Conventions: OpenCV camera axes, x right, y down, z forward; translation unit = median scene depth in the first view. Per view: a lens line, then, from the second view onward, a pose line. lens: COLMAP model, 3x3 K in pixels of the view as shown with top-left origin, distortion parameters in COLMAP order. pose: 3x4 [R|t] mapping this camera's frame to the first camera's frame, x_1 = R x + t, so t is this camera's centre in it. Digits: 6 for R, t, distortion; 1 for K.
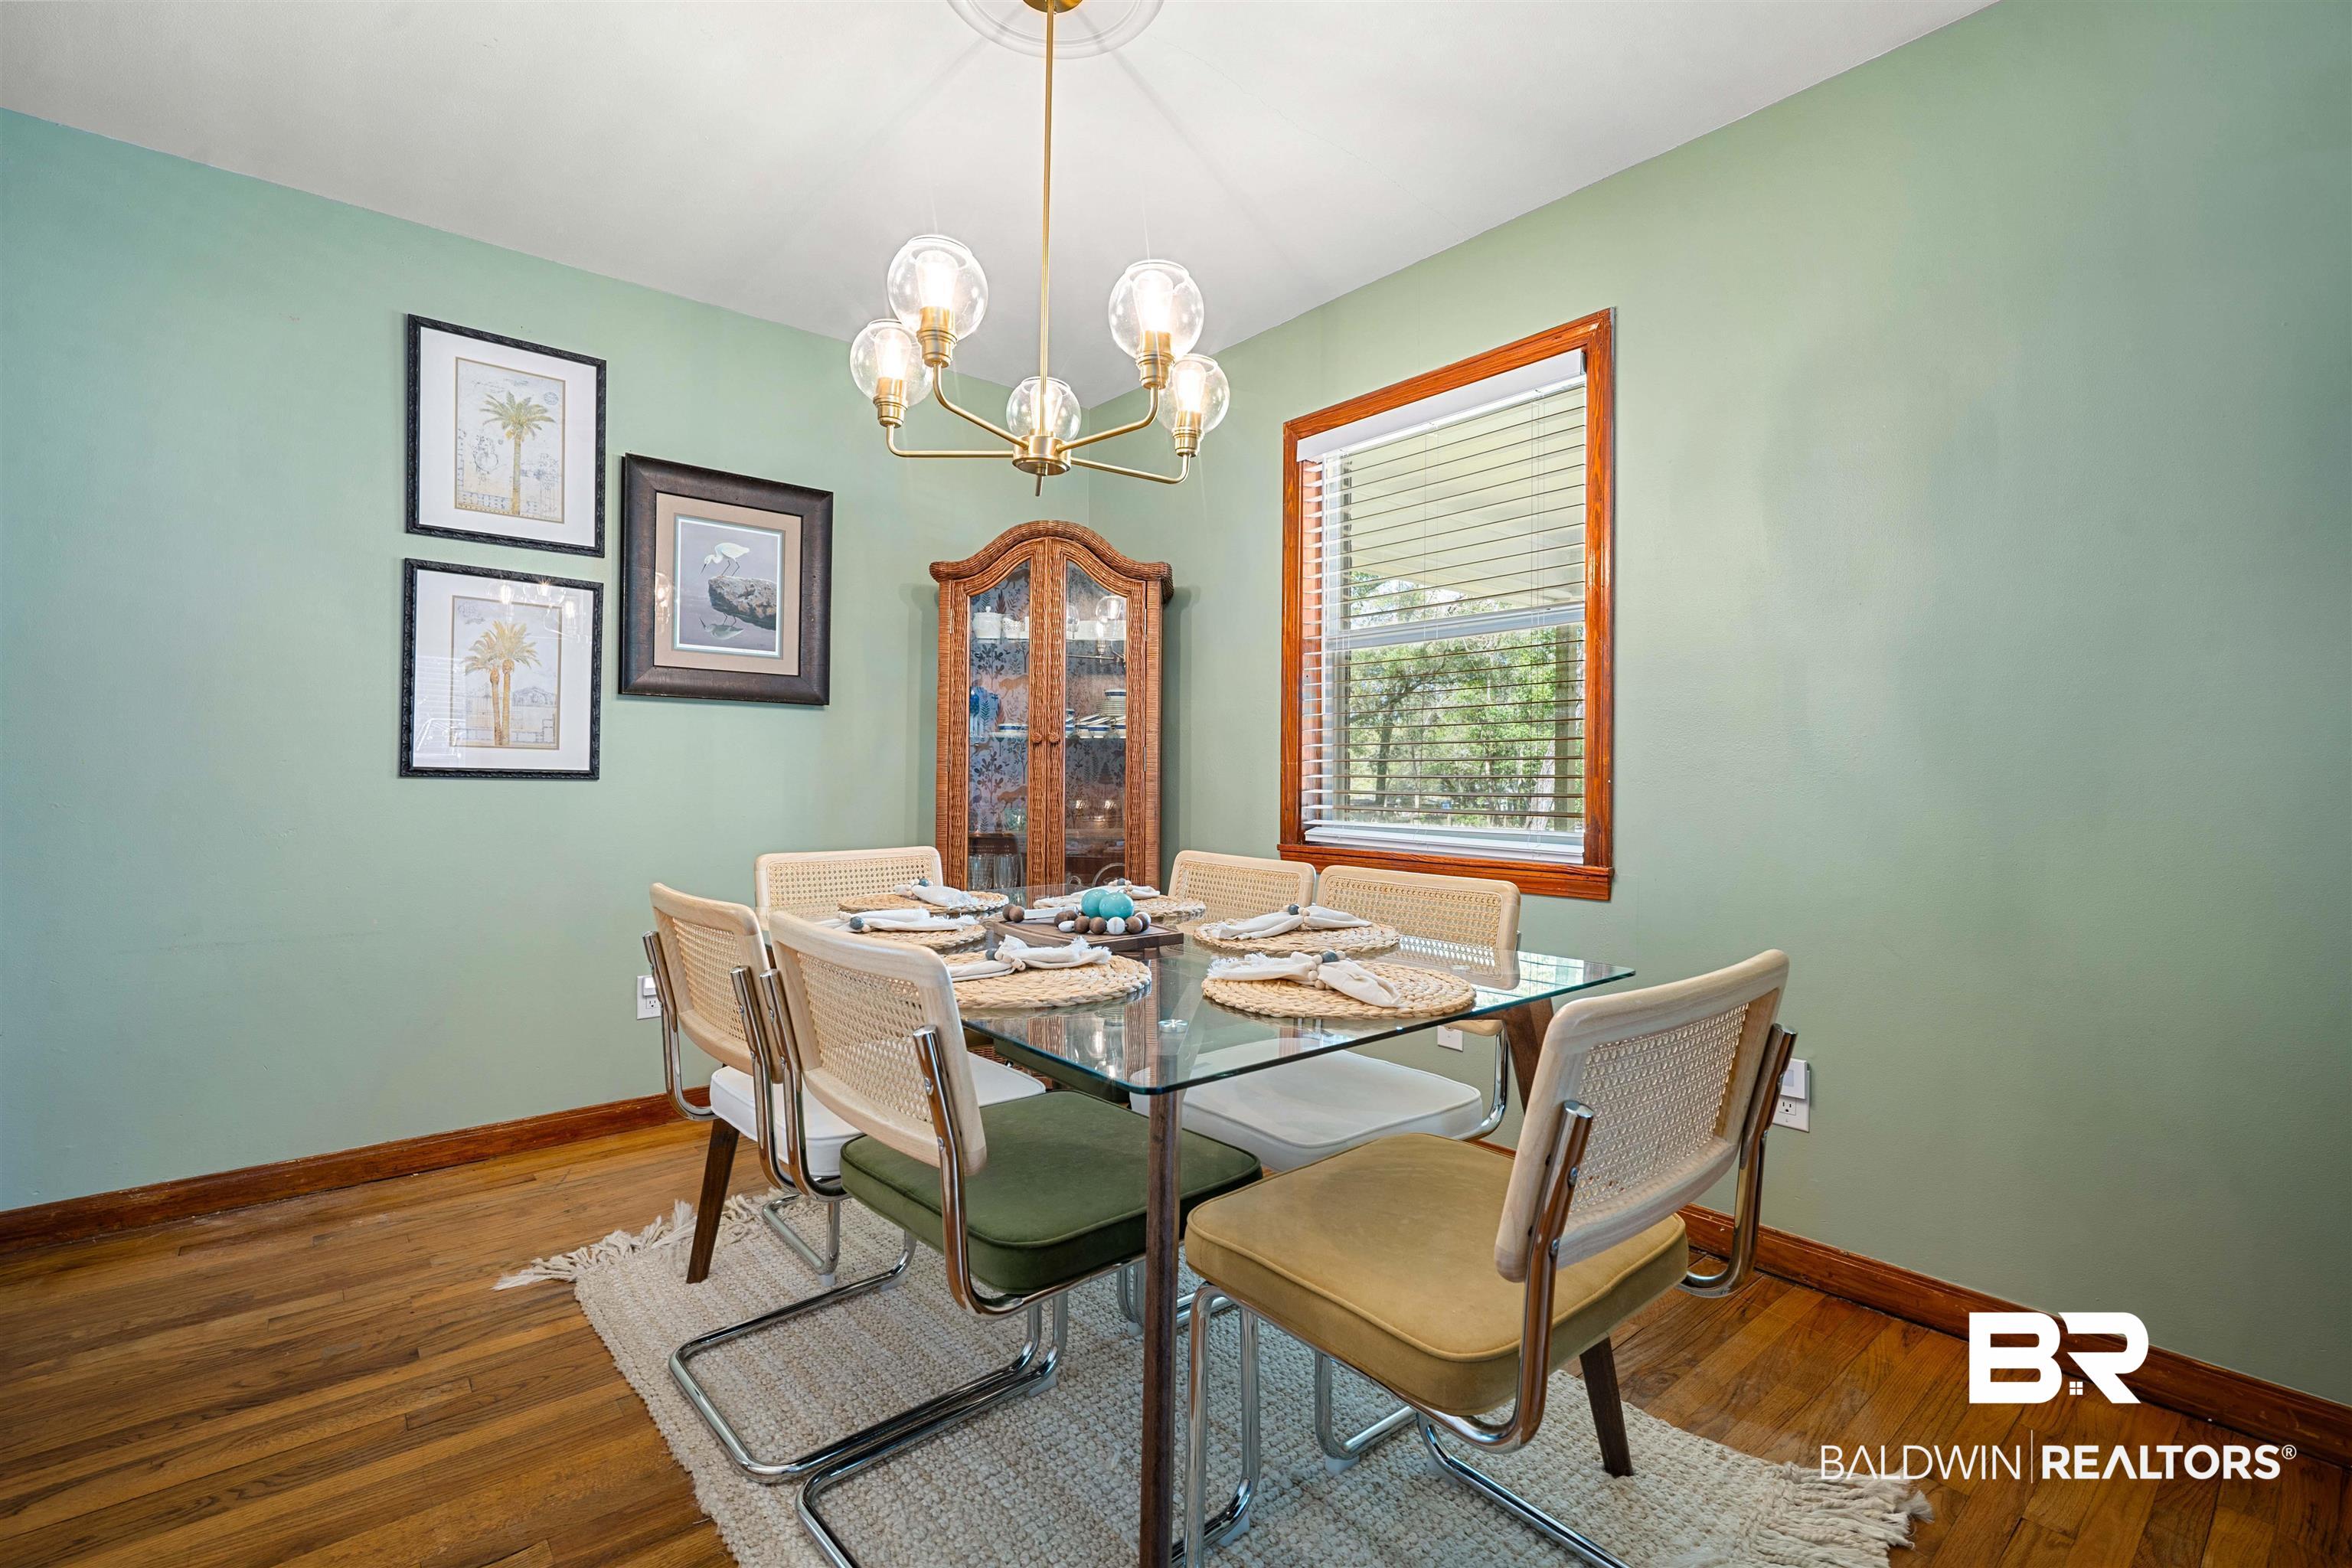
lens RADIAL K [[1040.0, 0, 1178.4], [0, 1040.0, 782.0], [0, 0, 1]] dist [-0.011900, 0.003096]
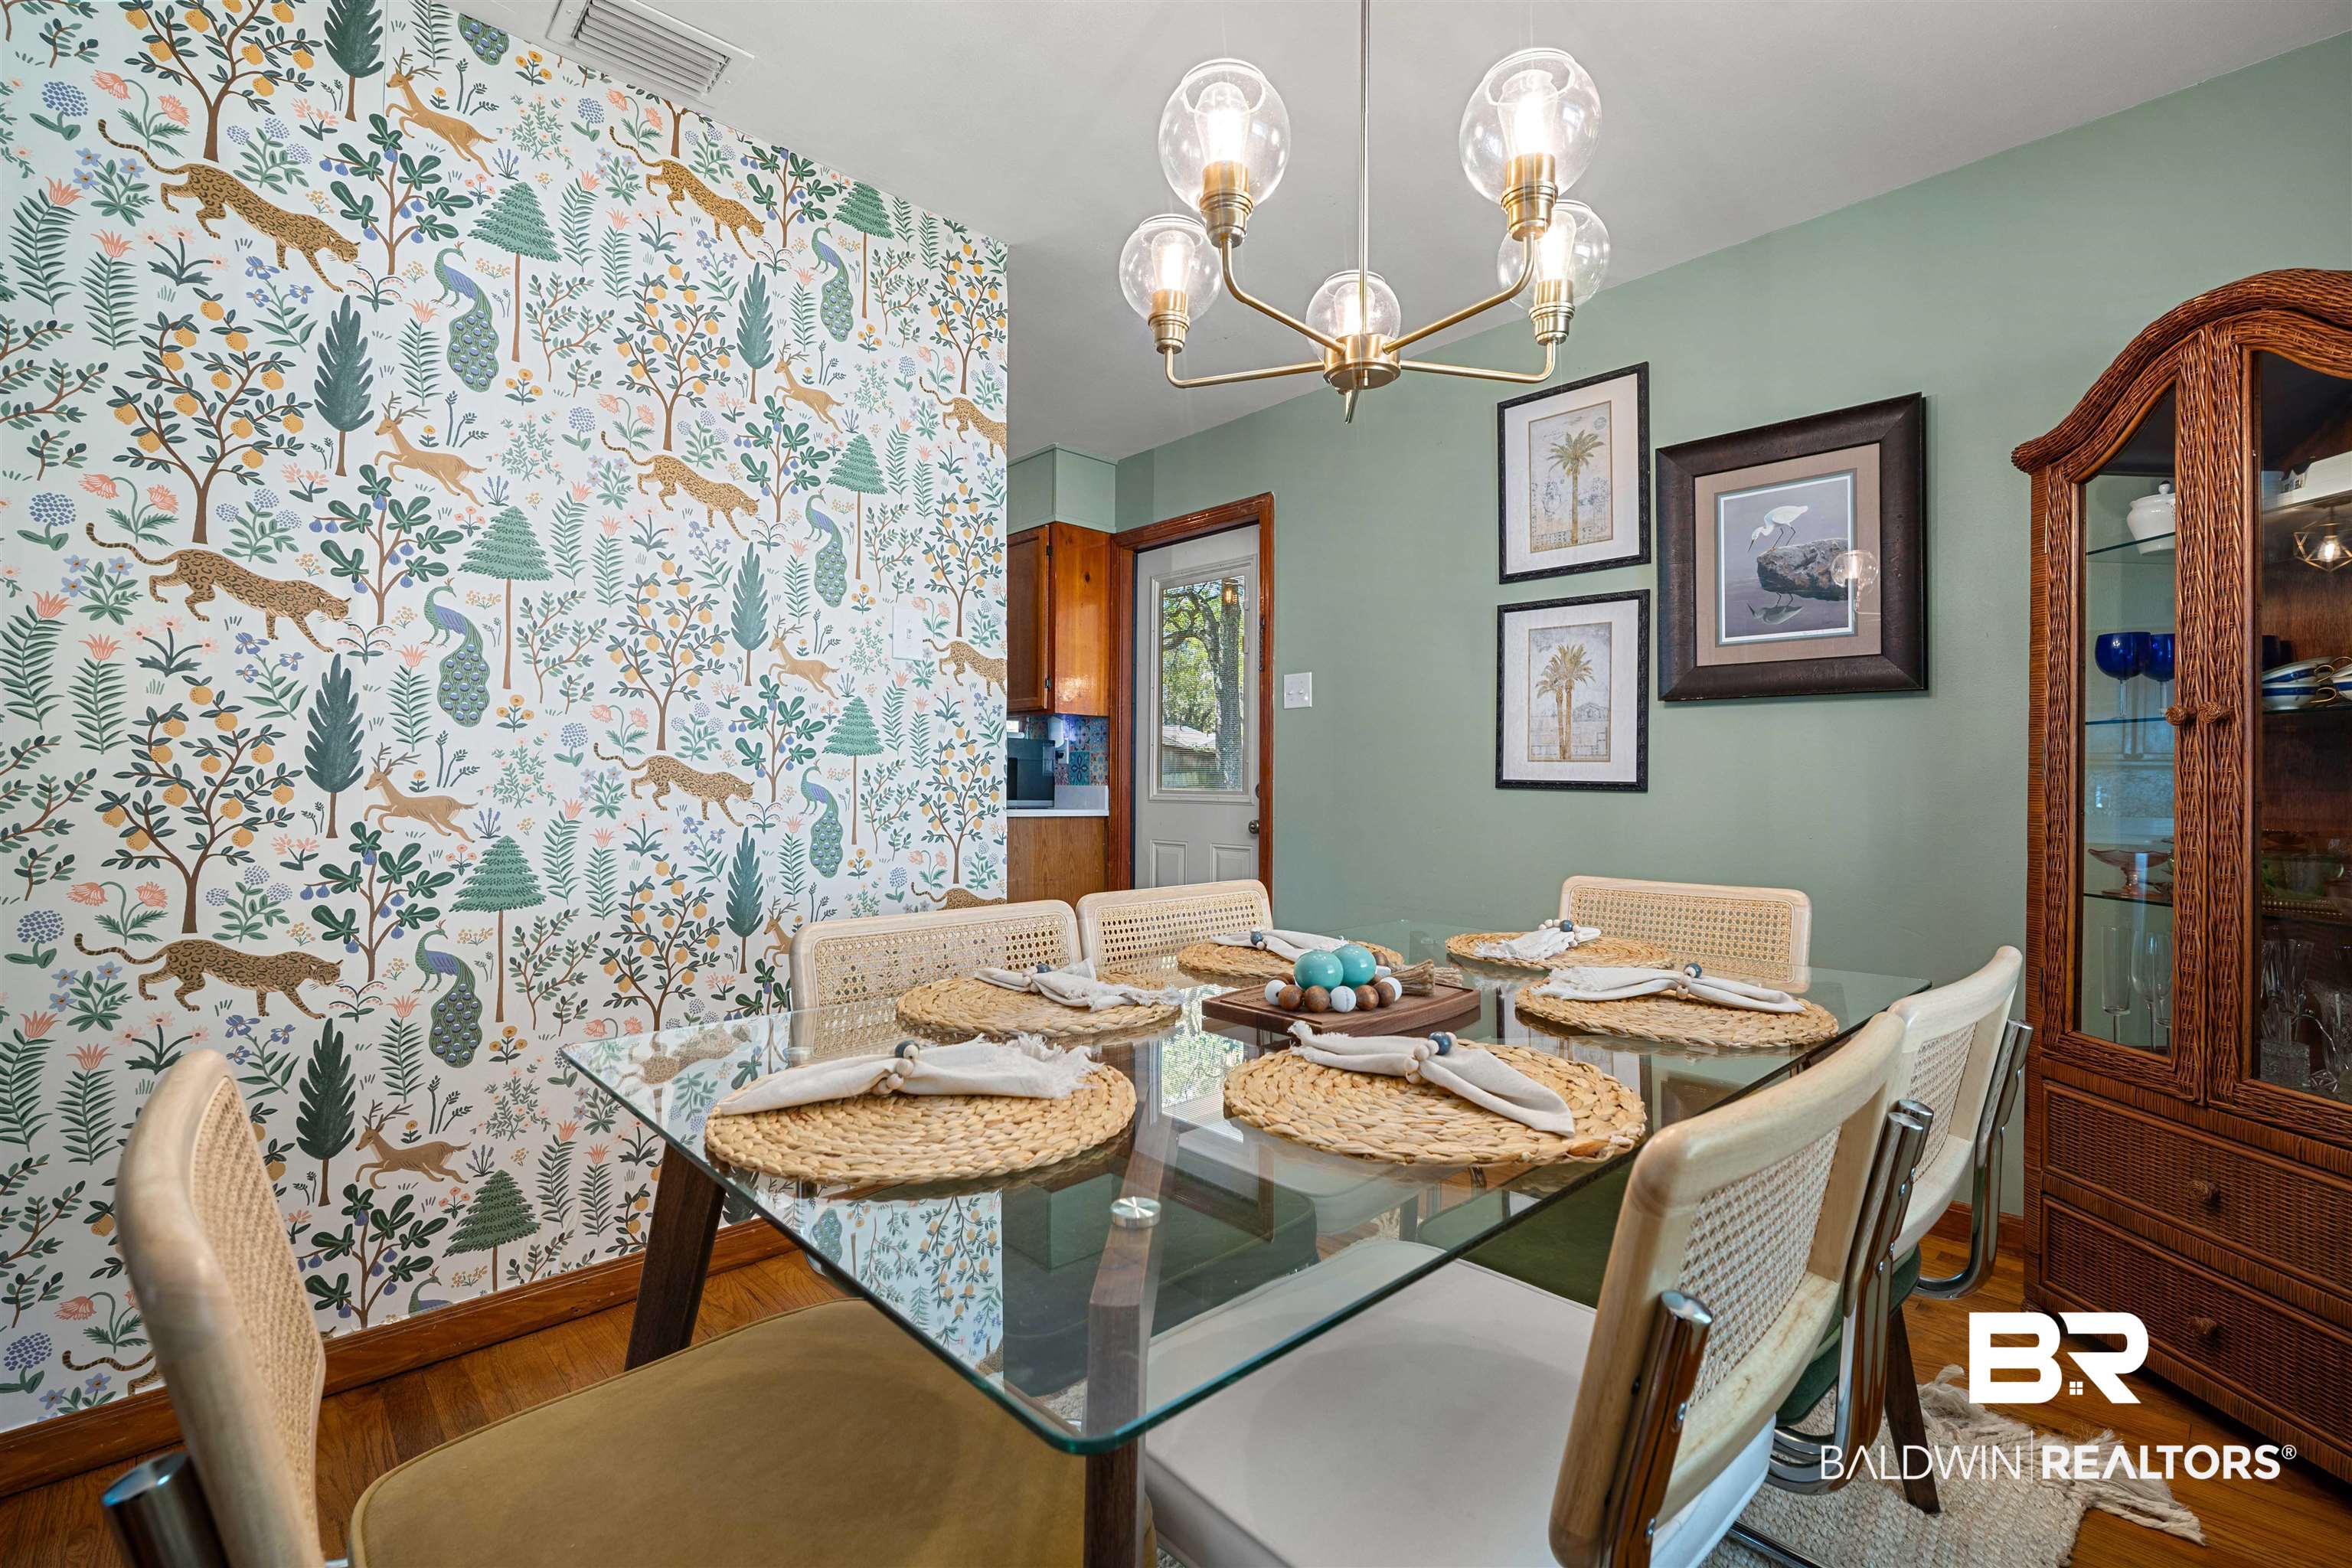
lens RADIAL K [[1040.0, 0, 1175.7], [0, 1040.0, 763.6], [0, 0, 1]] dist [-0.011900, 0.003096]
pose [[0.062990, -0.023816, -0.997730, 0.383415], [-0.010338, 0.999646, -0.024515, -0.000294], [0.997961, 0.011859, 0.062721, 0.501503]]
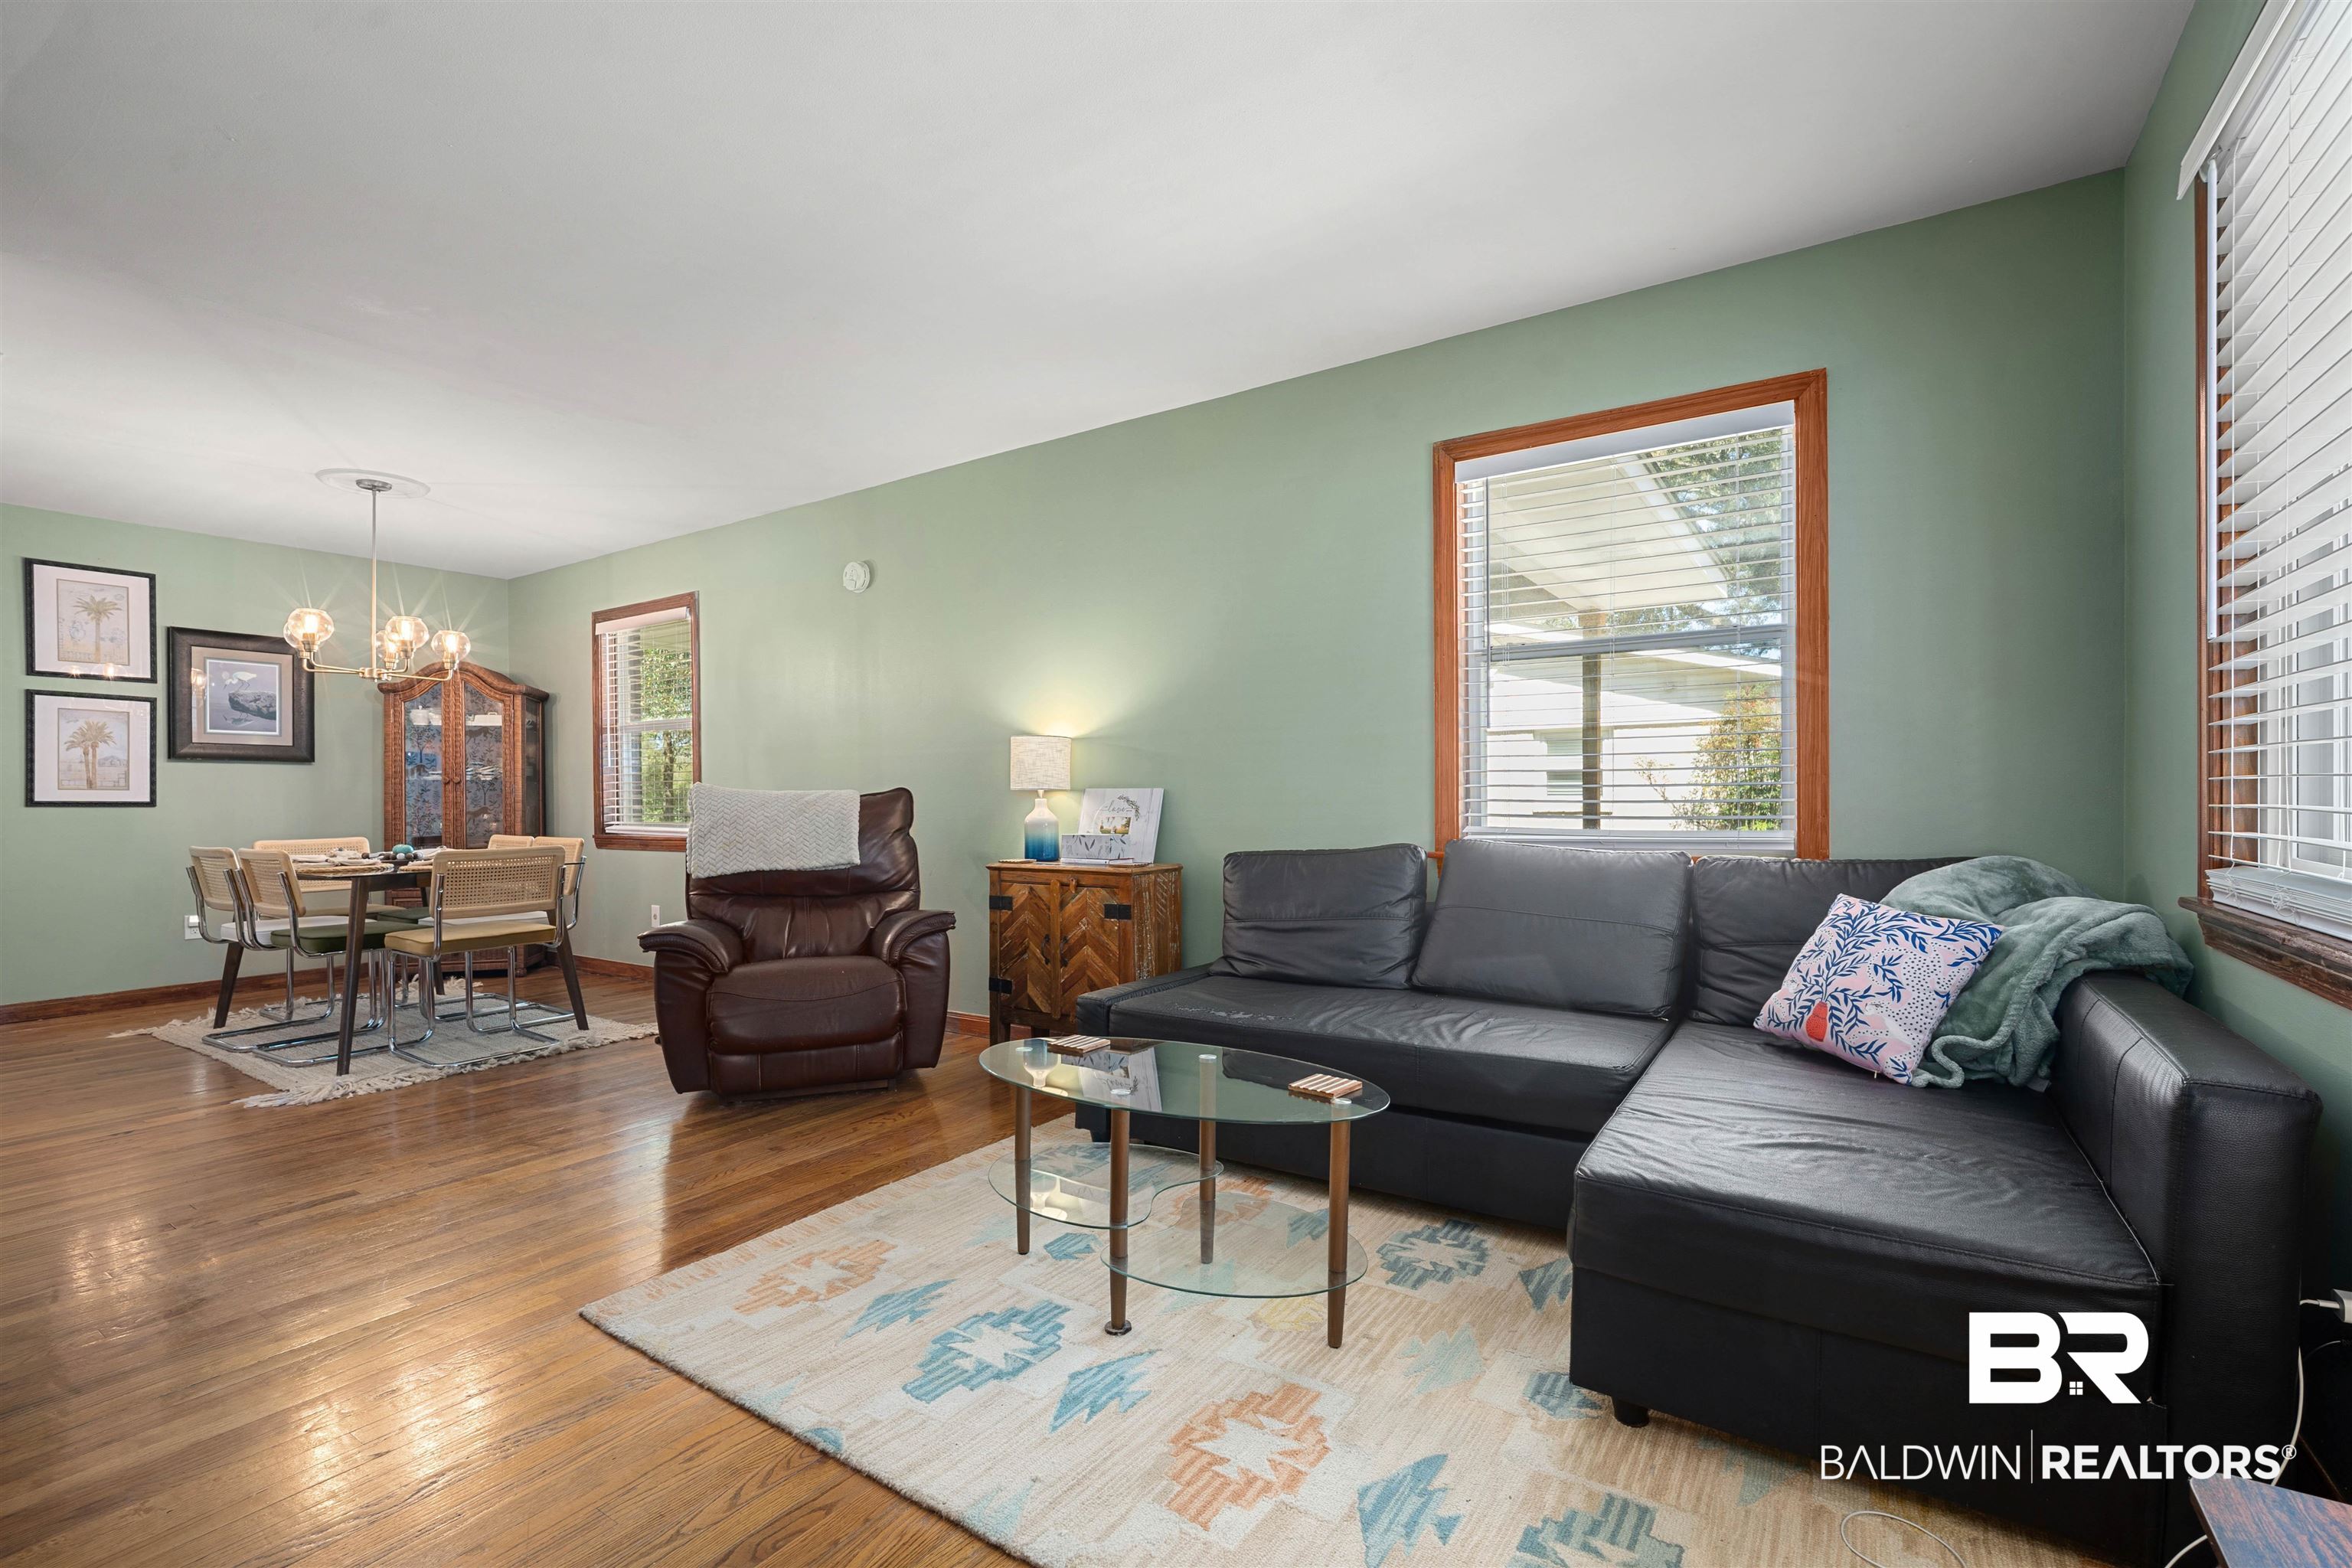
lens RADIAL K [[1040.0, 0, 1173.3], [0, 1040.0, 806.6], [0, 0, 1]] dist [-0.011900, 0.003096]
pose [[0.959816, -0.017048, 0.280113, 0.642956], [0.015185, 0.999846, 0.008820, 0.009246], [-0.280220, -0.004212, 0.959927, -1.229365]]
